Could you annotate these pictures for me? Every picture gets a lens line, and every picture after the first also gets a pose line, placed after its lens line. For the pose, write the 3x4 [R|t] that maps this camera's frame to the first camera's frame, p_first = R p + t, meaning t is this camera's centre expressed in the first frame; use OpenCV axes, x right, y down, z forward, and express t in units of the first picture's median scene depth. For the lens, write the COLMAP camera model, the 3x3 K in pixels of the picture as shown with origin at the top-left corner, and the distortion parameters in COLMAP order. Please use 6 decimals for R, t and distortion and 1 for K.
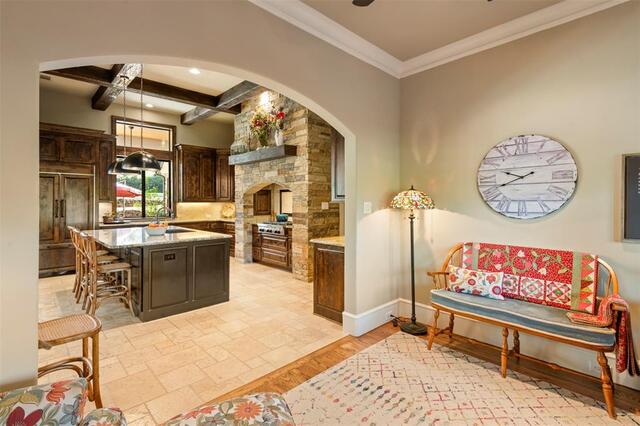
lens RADIAL K [[298.1, 0, 316.7], [0, 298.1, 203.4], [0, 0, 1]] dist [0.011671, -0.000180]
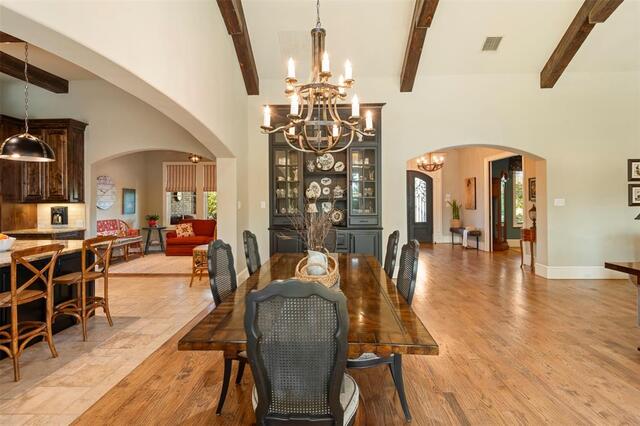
lens RADIAL K [[309.6, 0, 319.5], [0, 309.6, 199.7], [0, 0, 1]] dist [0.027047, -0.019512]
pose [[-0.700601, 0.008870, 0.713499, -1.062991], [0.011532, 0.999933, -0.001107, -0.001863], [-0.713460, 0.007453, -0.700656, 0.663435]]
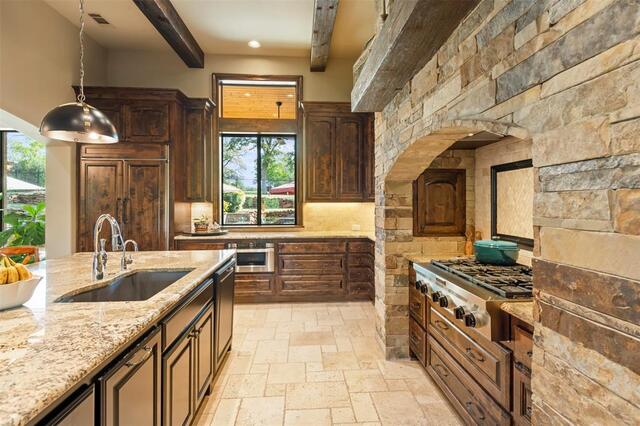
lens RADIAL K [[309.7, 0, 320.2], [0, 309.7, 203.3], [0, 0, 1]] dist [0.027397, -0.020140]
pose [[0.769375, 0.003397, -0.638789, -0.051745], [-0.004603, 0.999989, -0.000226, -0.001623], [0.638781, 0.003114, 0.769382, 0.664113]]
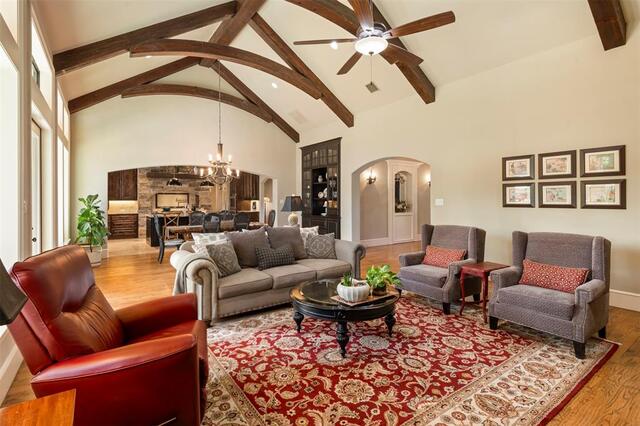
lens RADIAL K [[309.6, 0, 319.5], [0, 309.6, 199.7], [0, 0, 1]] dist [0.027047, -0.019512]
pose [[0.139460, 0.001025, 0.990227, -1.919681], [0.007276, 0.999971, -0.002060, 0.003580], [-0.990201, 0.007493, 0.139449, -0.165296]]
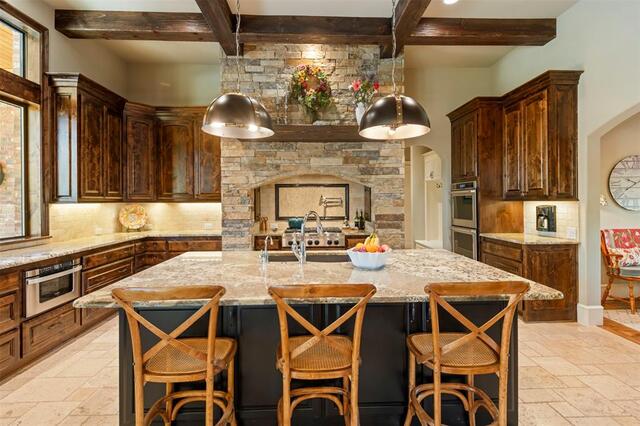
lens RADIAL K [[309.6, 0, 319.5], [0, 309.6, 199.7], [0, 0, 1]] dist [0.027047, -0.019512]
pose [[0.661273, -0.000371, 0.750145, -0.671188], [0.007974, 0.999947, -0.006535, -0.002822], [-0.750103, 0.010303, 0.661241, 0.492884]]
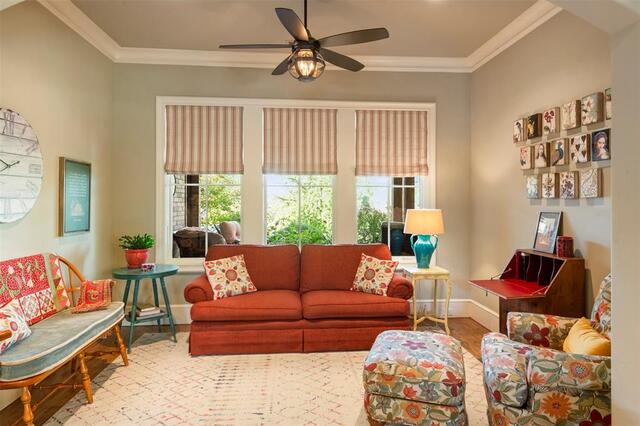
lens RADIAL K [[400.3, 0, 320.6], [0, 400.3, 199.8], [0, 0, 1]] dist [0.001350, 0.000127]
pose [[-0.780571, 0.004289, 0.625052, -0.226618], [0.005562, 0.999985, 0.000084, -0.000104], [-0.625042, 0.003542, -0.780583, 0.548363]]
